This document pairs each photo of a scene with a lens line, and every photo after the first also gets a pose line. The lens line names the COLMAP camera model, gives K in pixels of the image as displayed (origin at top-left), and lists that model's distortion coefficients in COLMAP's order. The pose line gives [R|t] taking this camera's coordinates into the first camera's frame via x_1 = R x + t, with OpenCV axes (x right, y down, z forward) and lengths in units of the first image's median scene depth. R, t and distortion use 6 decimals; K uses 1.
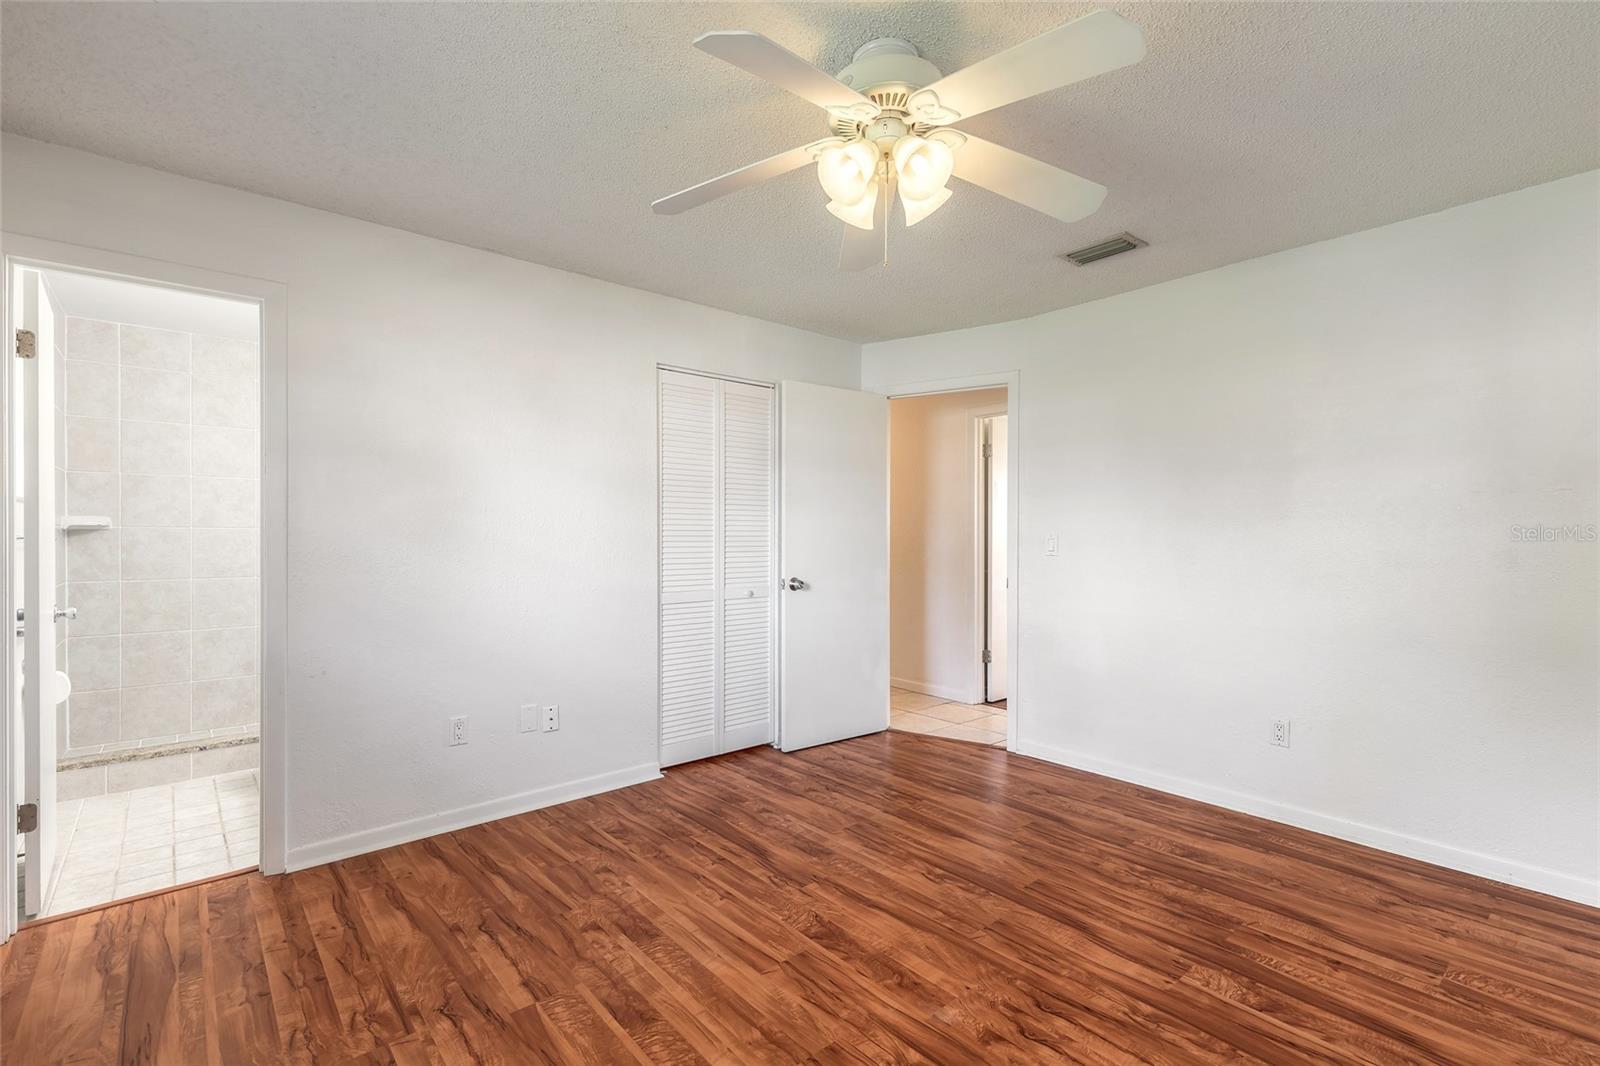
lens RADIAL K [[722.7, 0, 799.1], [0, 722.7, 539.4], [0, 0, 1]] dist [0.012802, -0.003248]
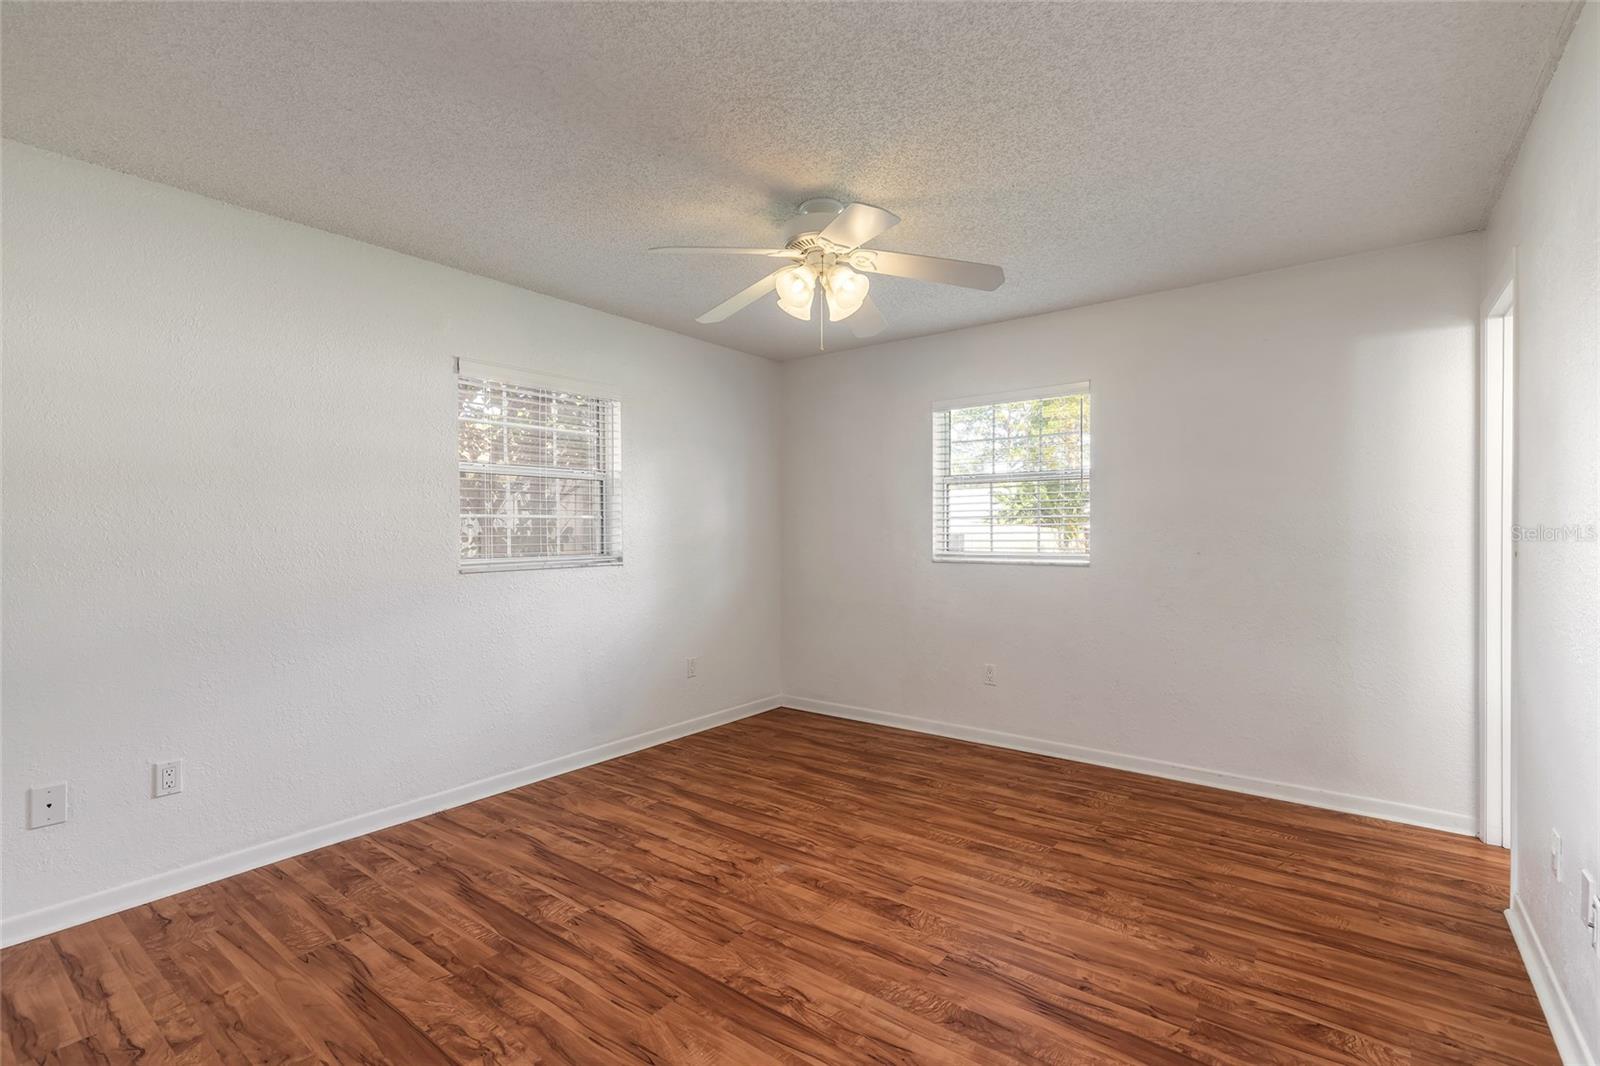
lens RADIAL K [[722.7, 0, 798.7], [0, 722.7, 533.6], [0, 0, 1]] dist [0.012802, -0.003248]
pose [[-0.979065, 0.003036, -0.203528, 0.359084], [0.001435, 0.999967, 0.008011, -0.016842], [0.203545, 0.007552, -0.979036, 1.872529]]
